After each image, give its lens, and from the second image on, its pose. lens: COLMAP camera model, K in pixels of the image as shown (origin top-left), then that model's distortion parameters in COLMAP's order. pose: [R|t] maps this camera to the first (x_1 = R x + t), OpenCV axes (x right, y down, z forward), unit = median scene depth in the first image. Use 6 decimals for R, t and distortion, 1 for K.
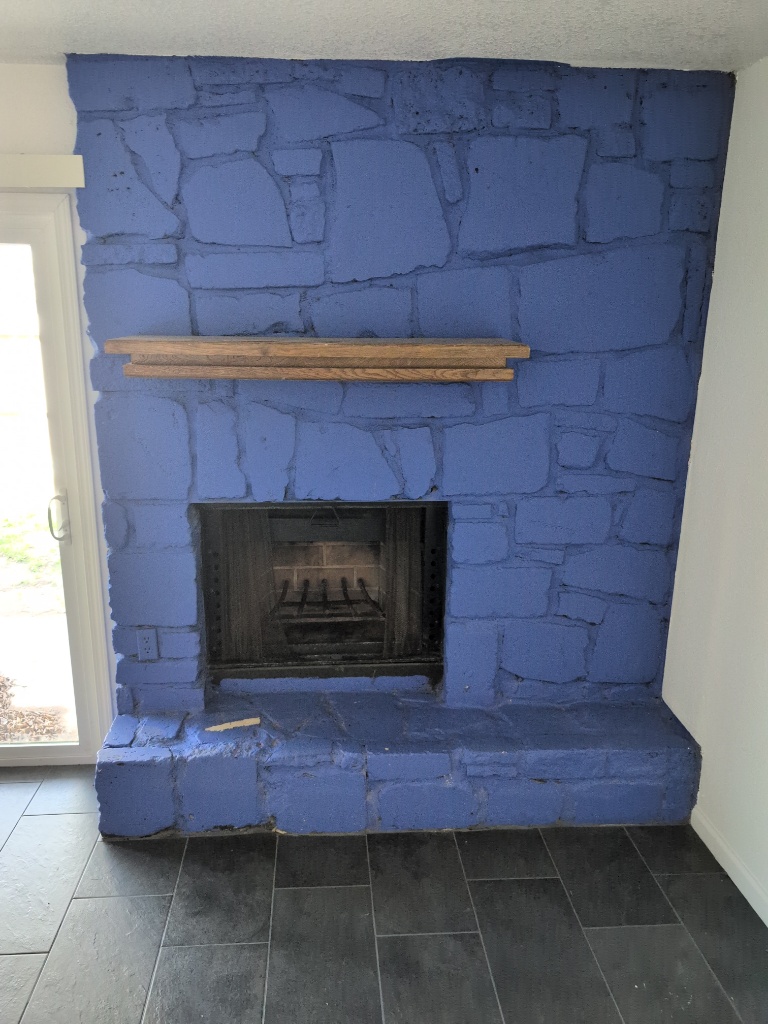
lens RADIAL K [[733.0, 0, 380.2], [0, 733.0, 521.7], [0, 0, 1]] dist [0.026302, -0.004133]
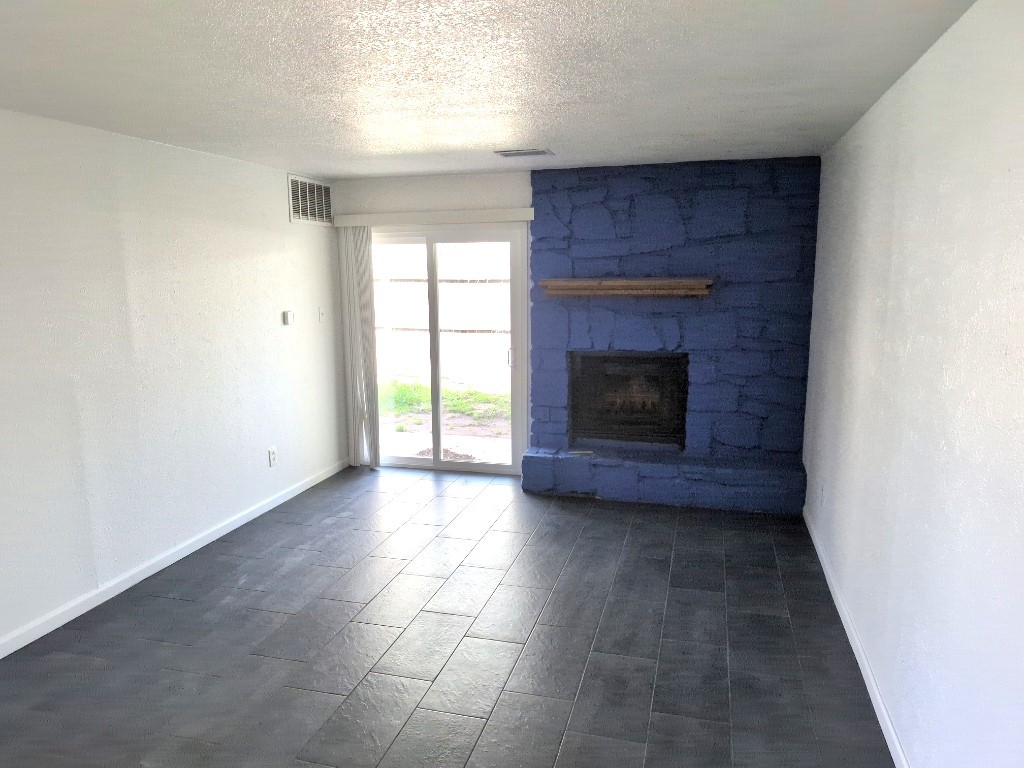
lens RADIAL K [[733.6, 0, 507.6], [0, 733.6, 382.8], [0, 0, 1]] dist [-0.000495, -0.005777]
pose [[0.940682, 0.029896, -0.337971, 0.342623], [-0.066195, 0.993140, -0.096391, 0.311241], [0.332771, 0.113045, 0.936208, -1.193366]]
